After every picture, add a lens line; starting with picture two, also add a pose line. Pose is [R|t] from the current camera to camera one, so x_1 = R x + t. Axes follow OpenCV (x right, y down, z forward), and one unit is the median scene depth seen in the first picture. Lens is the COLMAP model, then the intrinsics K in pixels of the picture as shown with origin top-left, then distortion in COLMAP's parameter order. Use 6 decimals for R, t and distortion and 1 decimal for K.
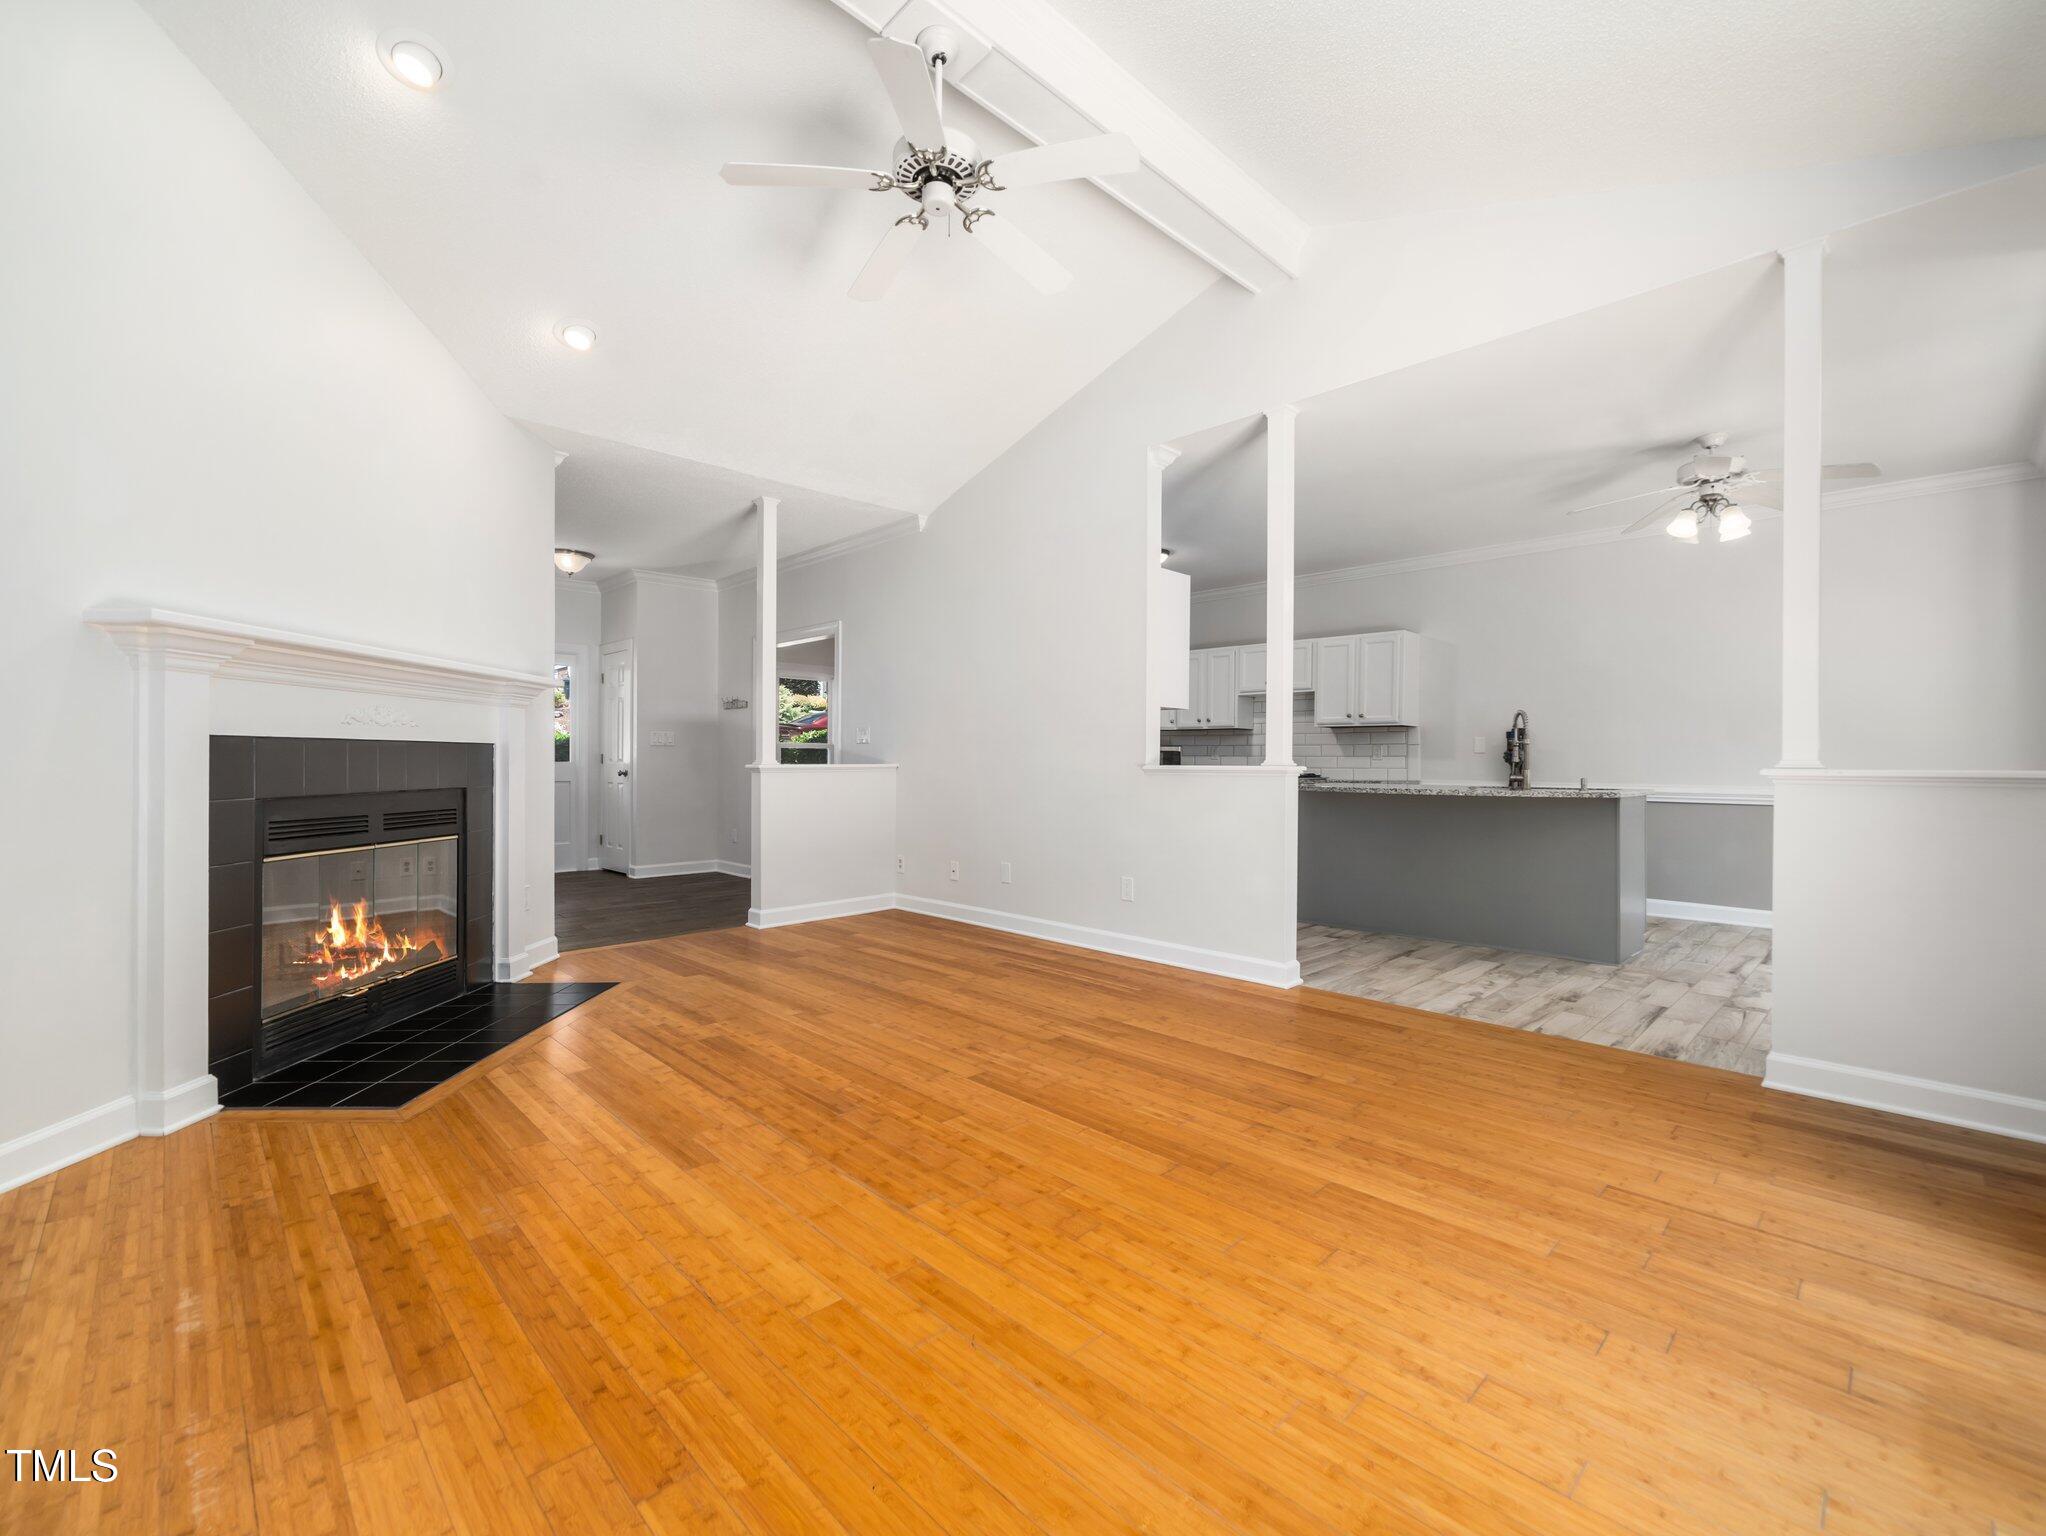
lens RADIAL K [[867.2, 0, 1031.4], [0, 867.2, 741.2], [0, 0, 1]] dist [-0.002458, 0.000137]
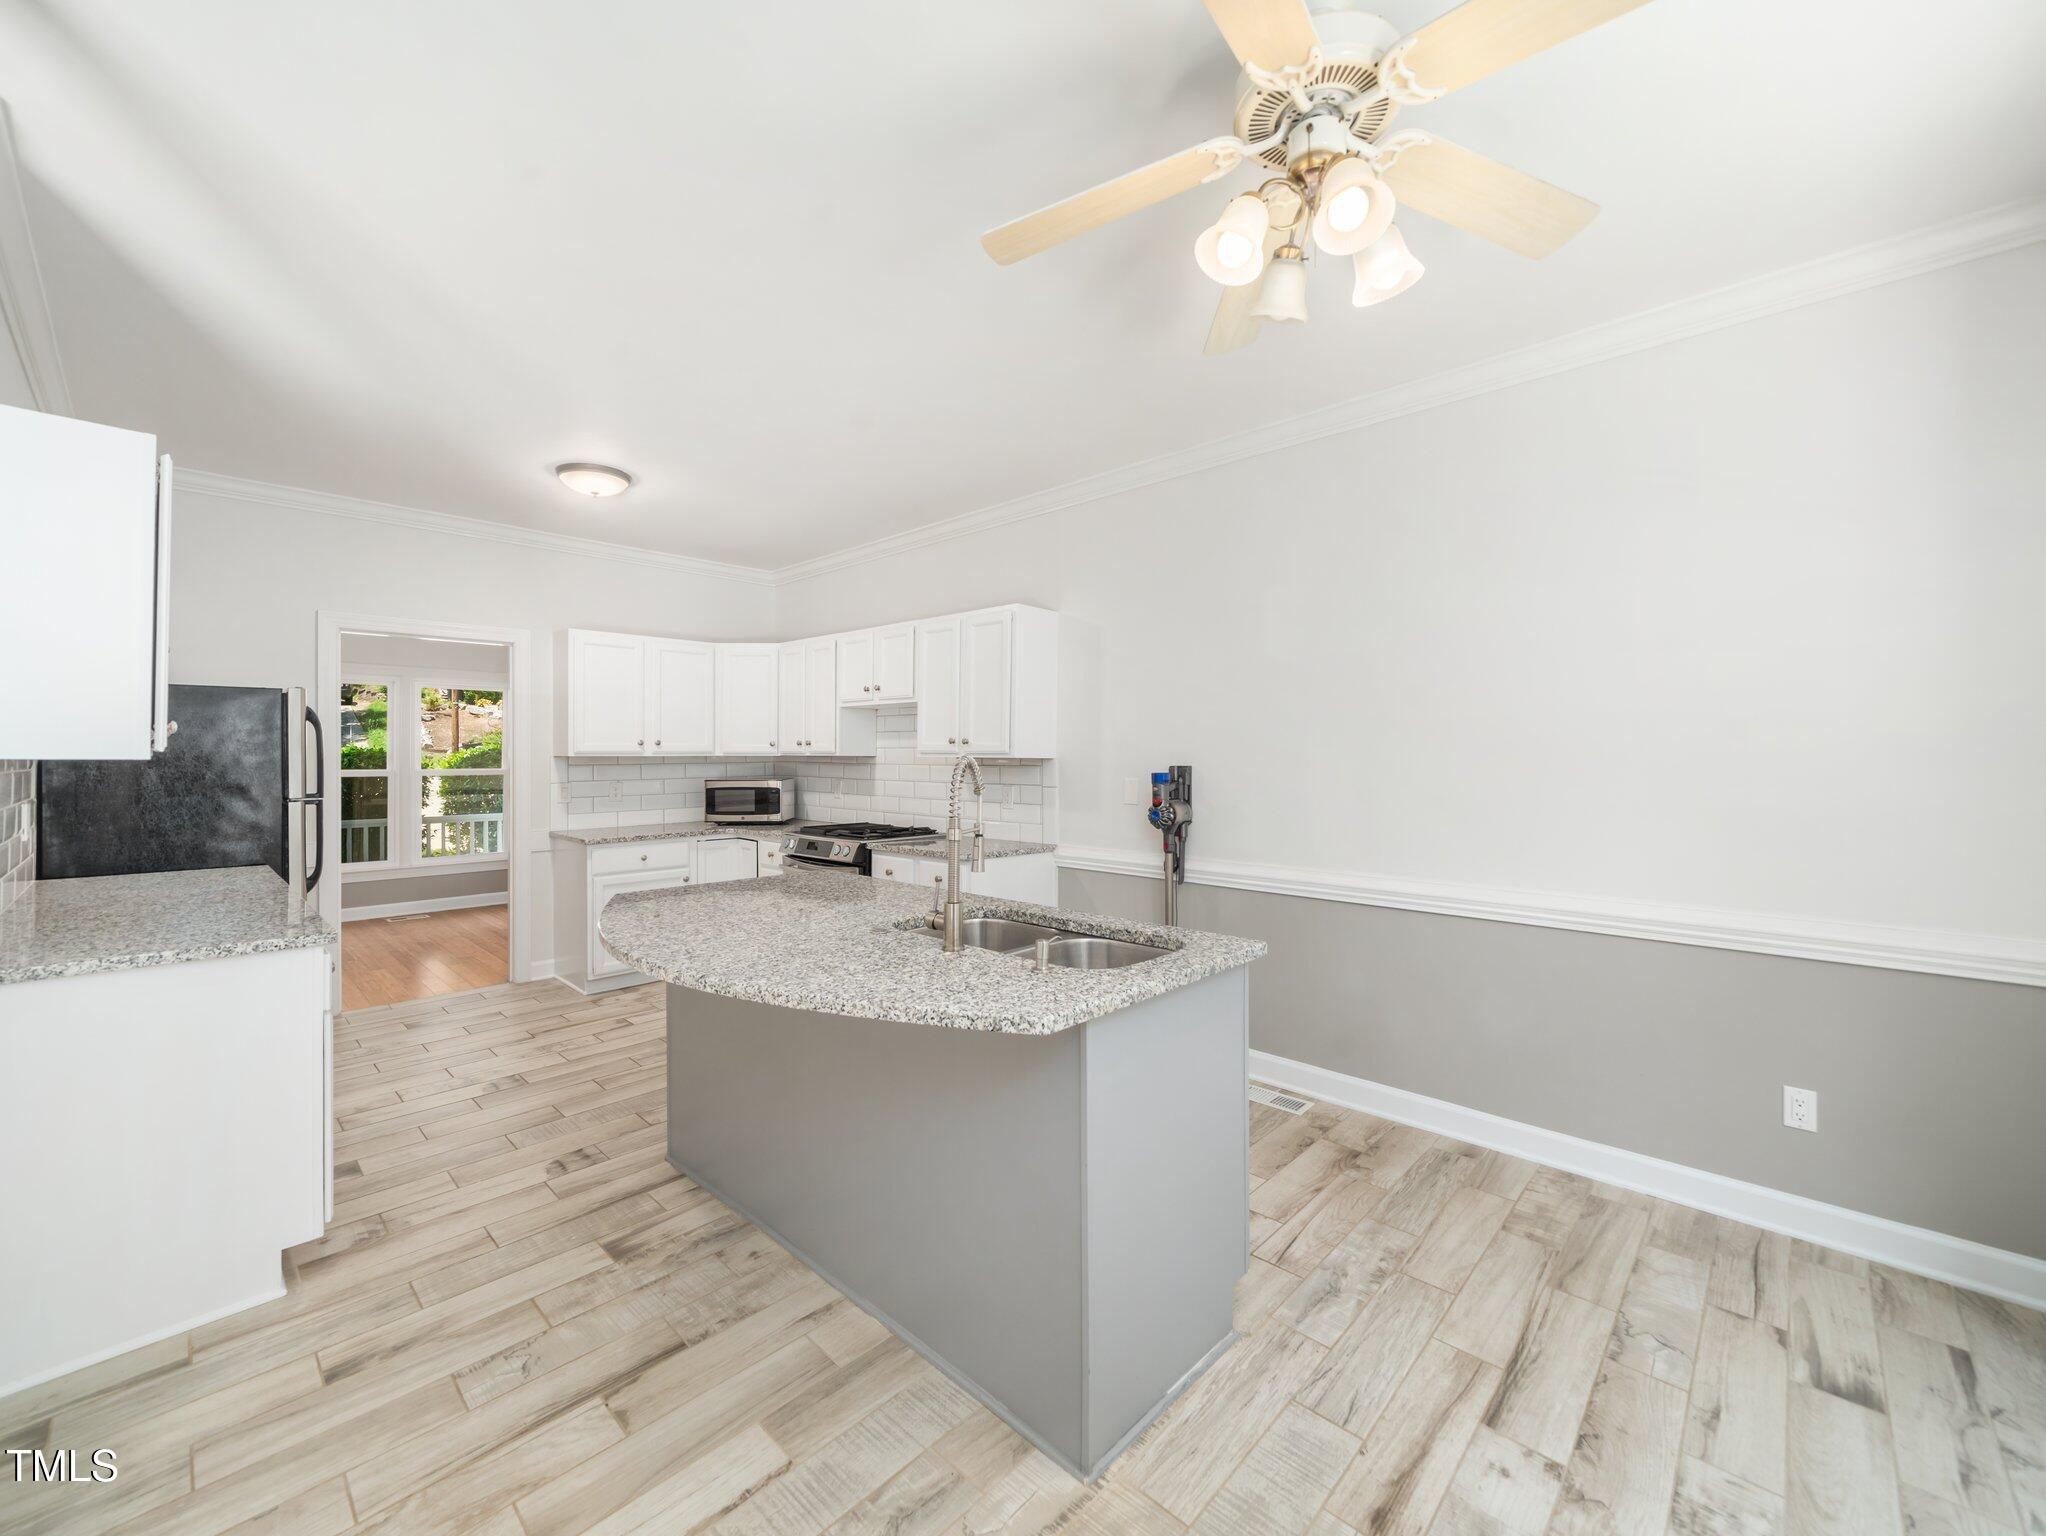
lens RADIAL K [[807.4, 0, 1020.8], [0, 807.4, 743.7], [0, 0, 1]] dist [-0.004083, 0.000191]
pose [[0.999242, -0.003146, 0.038797, 0.998454], [0.002870, 0.999970, 0.007168, -0.080209], [-0.038818, -0.007052, 0.999221, 1.039411]]
